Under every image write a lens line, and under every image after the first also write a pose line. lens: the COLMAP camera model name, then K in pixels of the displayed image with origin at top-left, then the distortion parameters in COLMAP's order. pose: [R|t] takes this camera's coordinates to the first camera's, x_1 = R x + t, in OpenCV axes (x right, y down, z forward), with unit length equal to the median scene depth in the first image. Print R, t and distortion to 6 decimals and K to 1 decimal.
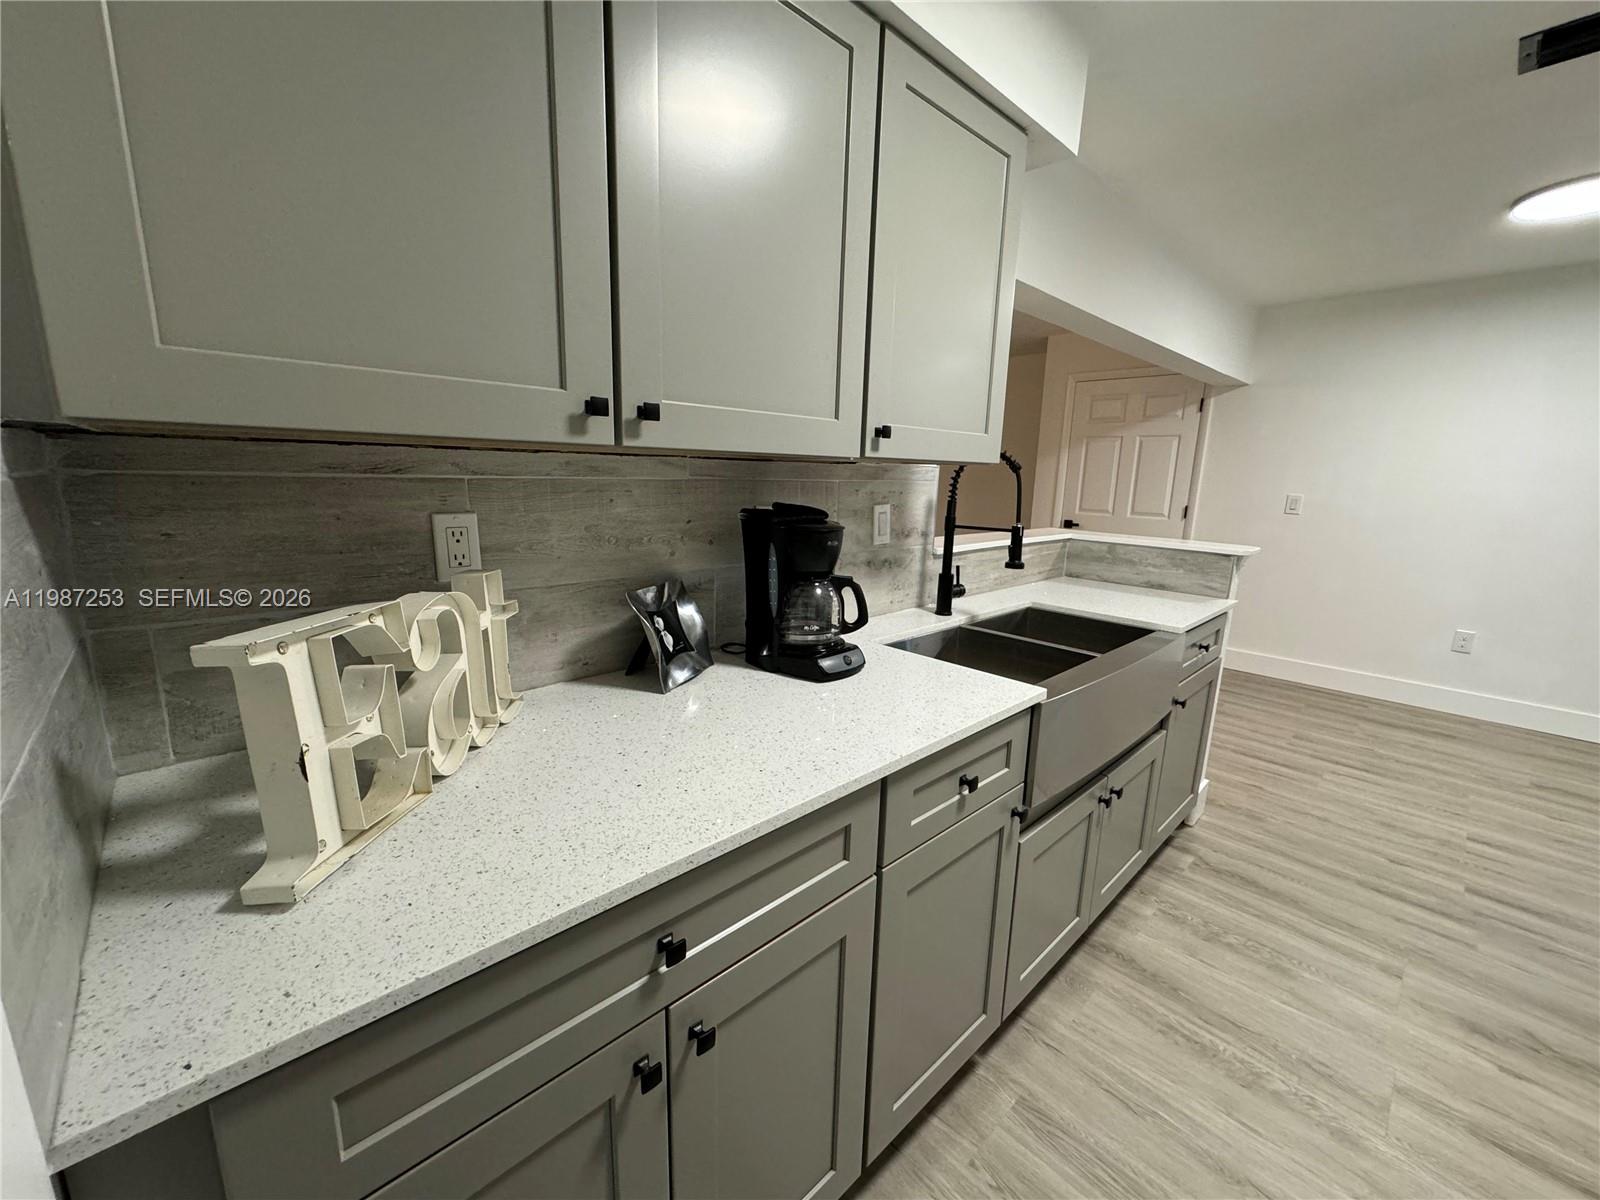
lens RADIAL K [[640.0, 0, 806.5], [0, 640.0, 602.6], [0, 0, 1]] dist [-0.000101, -0.000158]
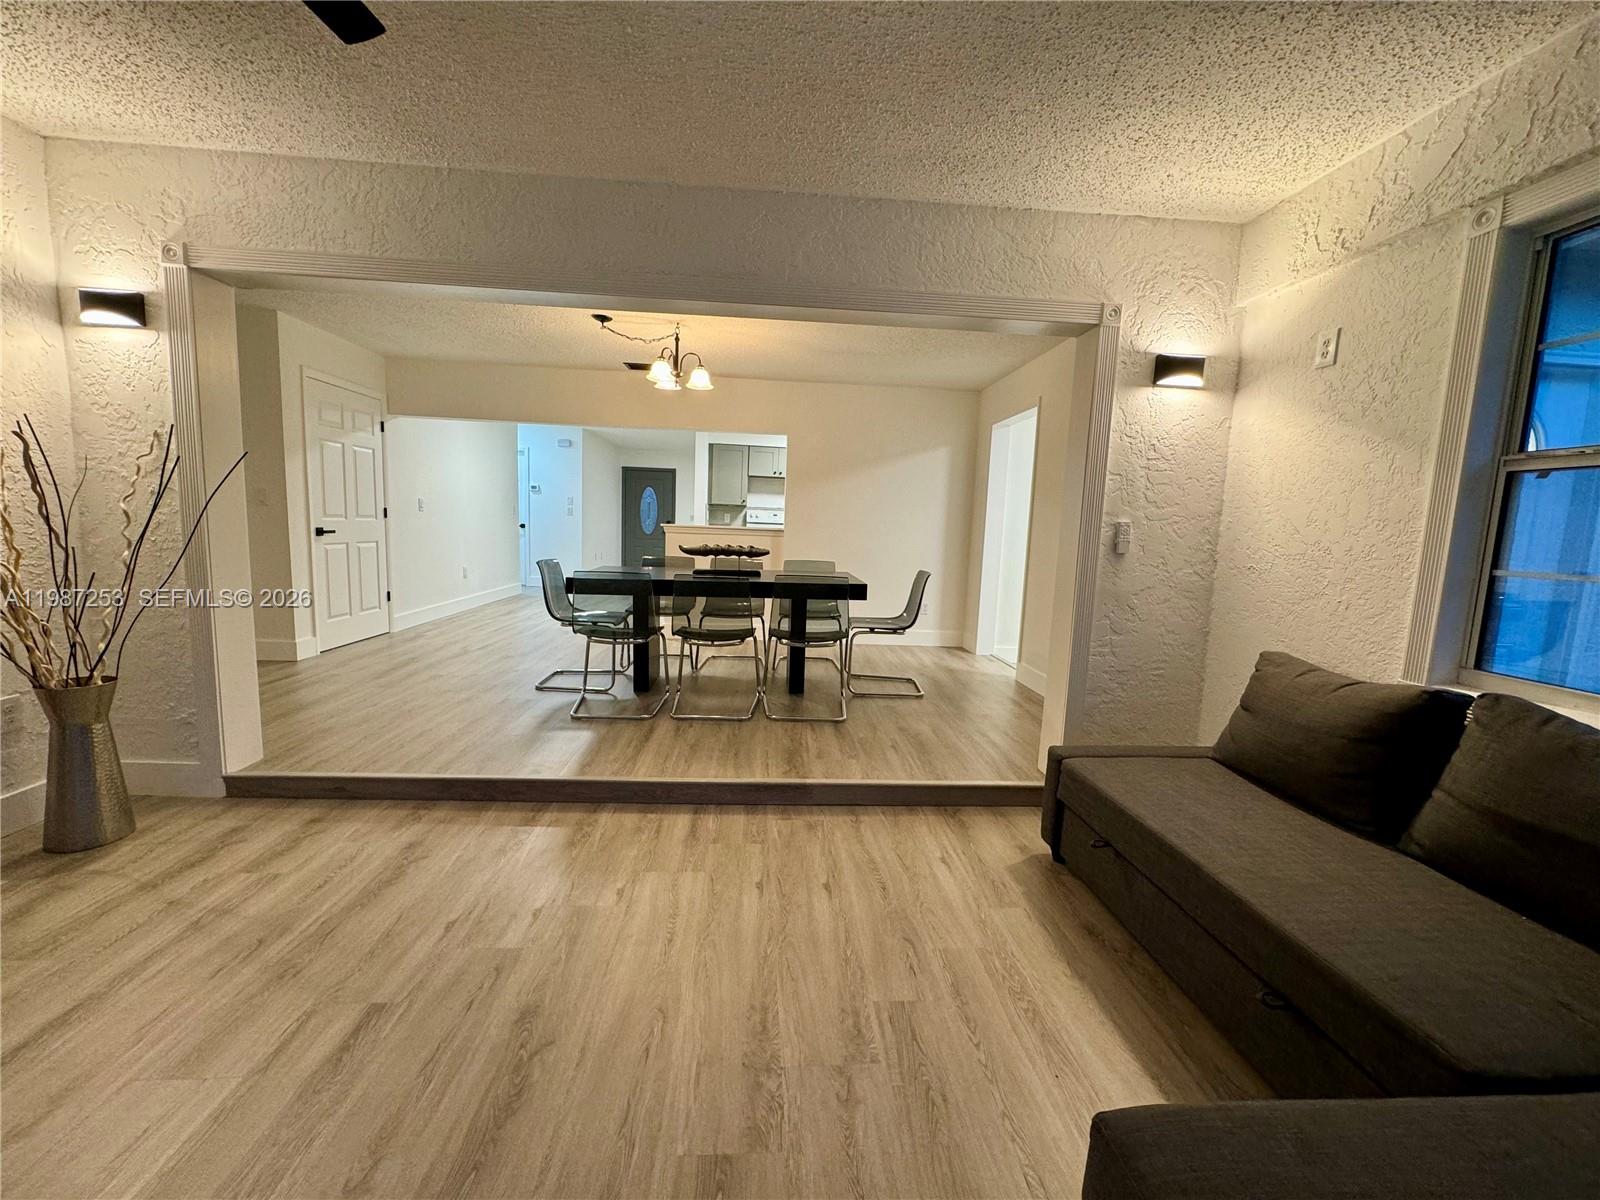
lens RADIAL K [[640.0, 0, 801.6], [0, 640.0, 601.4], [0, 0, 1]] dist [-0.000101, -0.000158]
pose [[-0.767036, -0.136290, 0.626962, -0.790531], [0.063573, 0.956225, 0.285642, -0.272953], [-0.638447, 0.258955, -0.724795, 1.389560]]
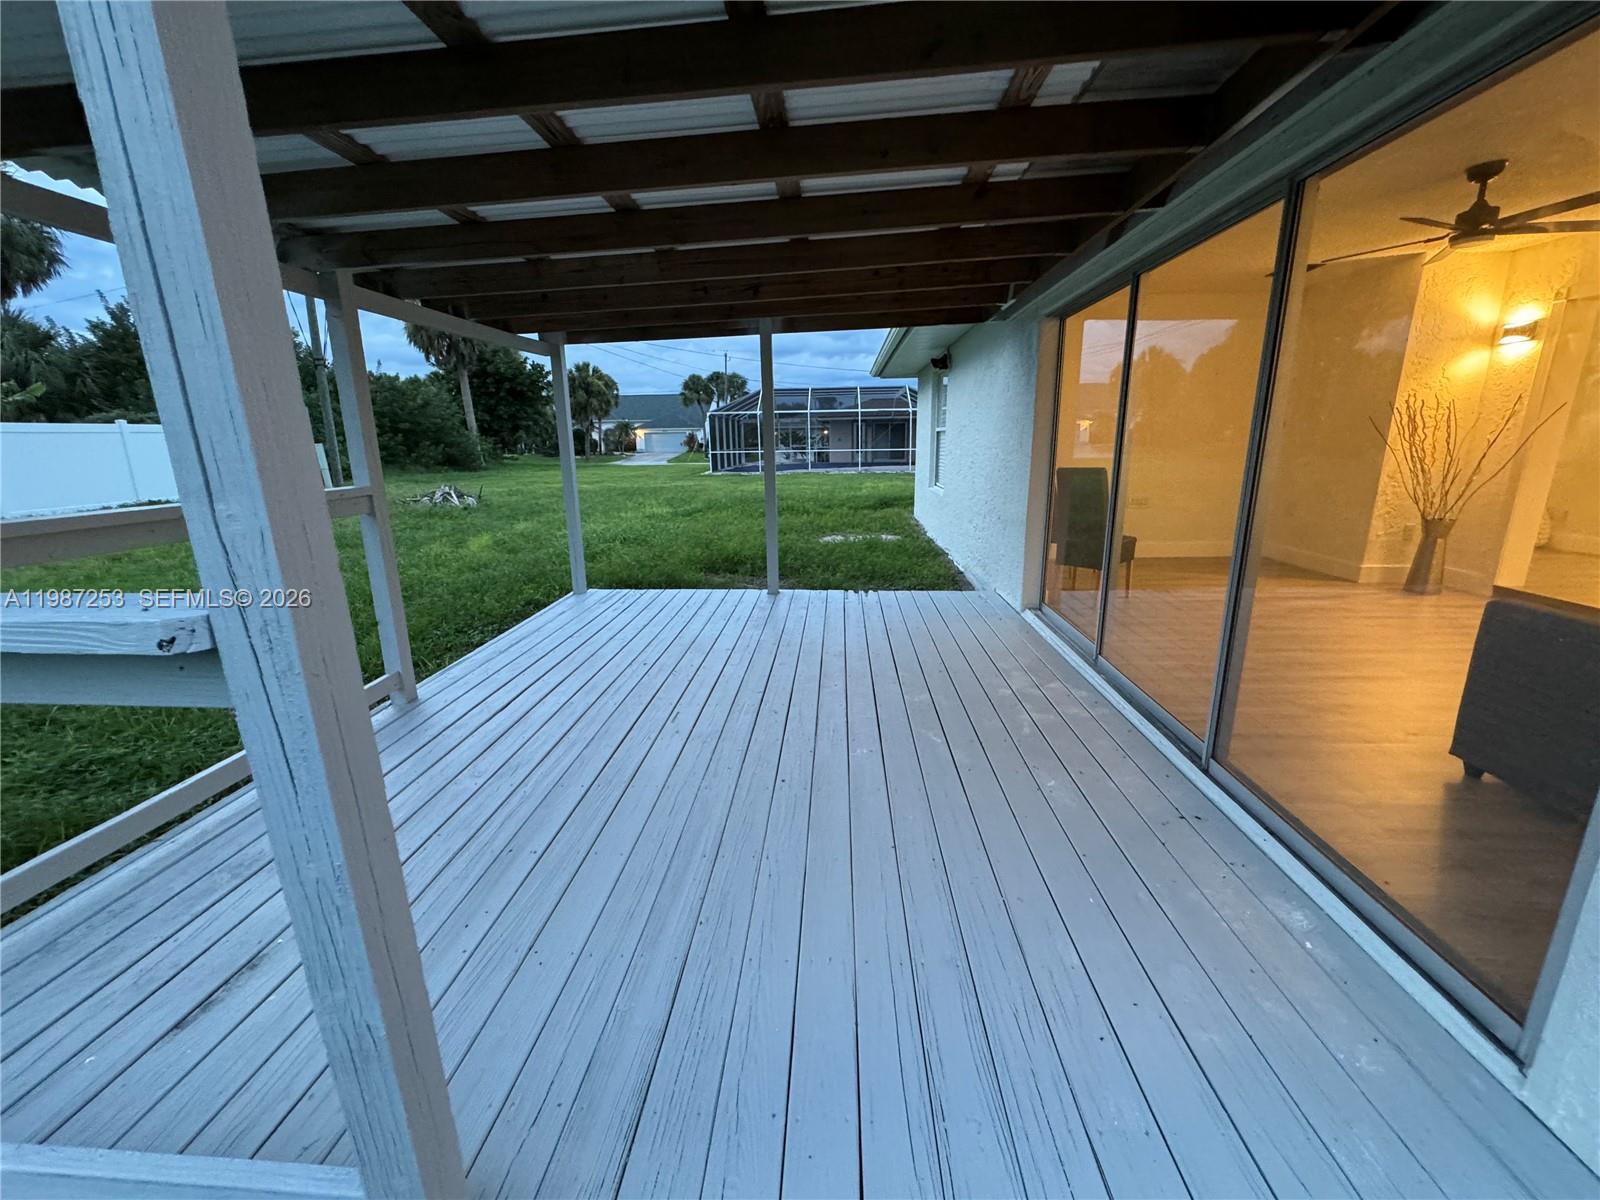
lens RADIAL K [[640.0, 0, 803.9], [0, 640.0, 599.9], [0, 0, 1]] dist [-0.000101, -0.000158]
pose [[0.724628, -0.207037, 0.657305, -1.553642], [0.170686, 0.978005, 0.119883, -0.289105], [-0.667668, 0.025322, 0.744028, 1.322453]]
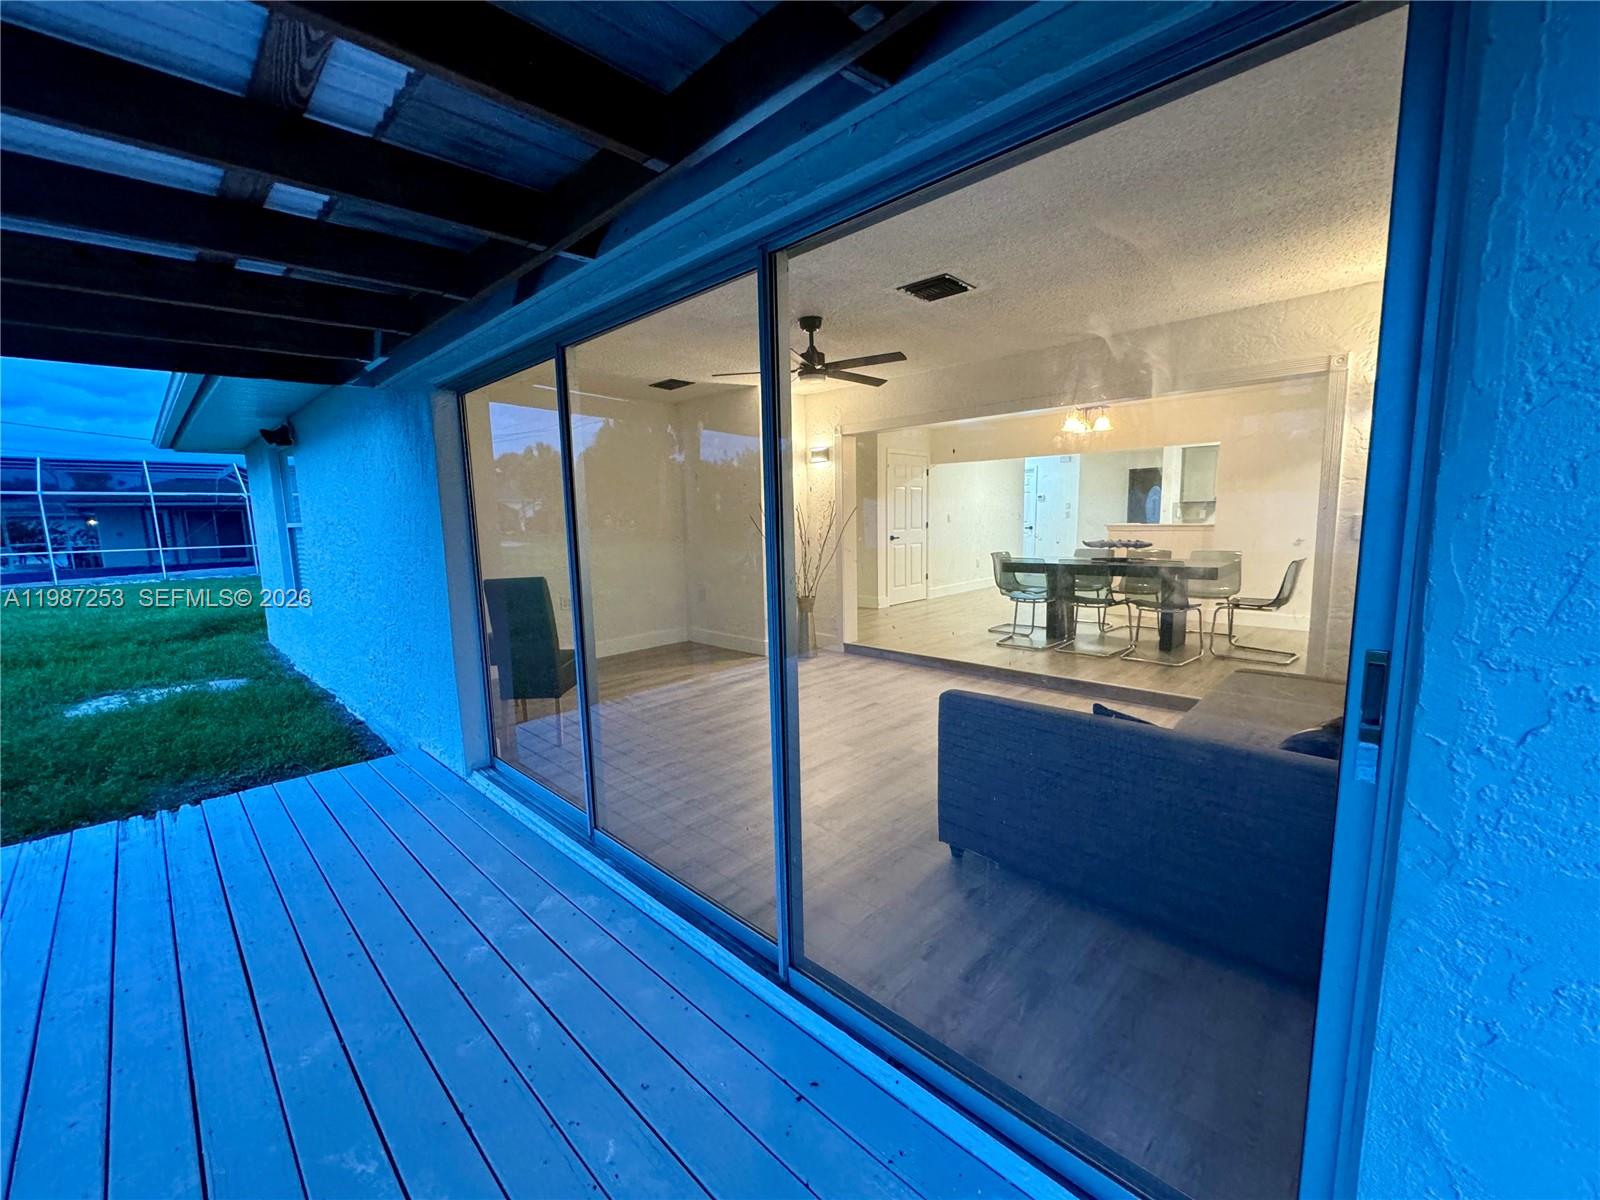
lens RADIAL K [[640.0, 0, 797.1], [0, 640.0, 602.5], [0, 0, 1]] dist [-0.000101, -0.000158]
pose [[-0.048397, -0.161835, 0.985630, -1.360305], [0.213854, 0.962225, 0.168493, -0.325291], [-0.975666, 0.218936, -0.011960, 1.437703]]
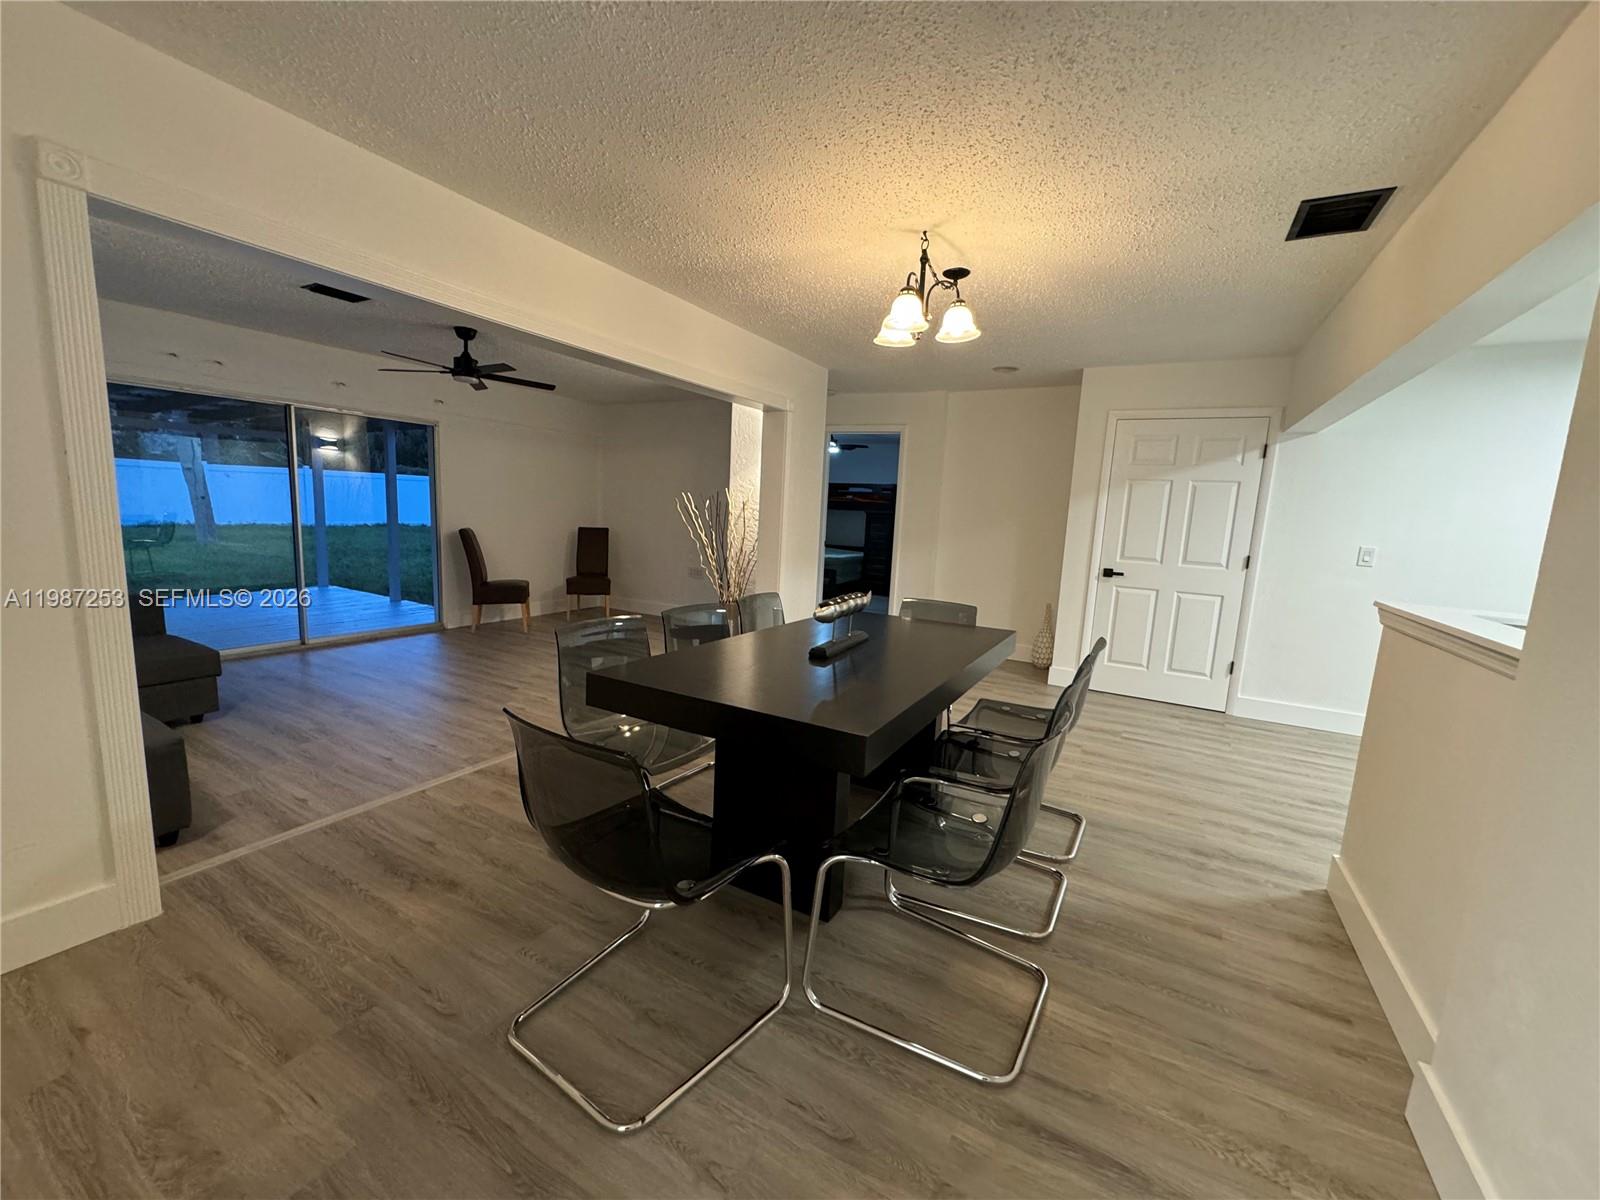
lens RADIAL K [[640.0, 0, 801.8], [0, 640.0, 607.2], [0, 0, 1]] dist [-0.000101, -0.000158]
pose [[0.954439, -0.027452, 0.297141, -0.314234], [0.038257, 0.998799, -0.030608, -0.069259], [-0.295944, 0.040581, 0.954343, 0.286057]]
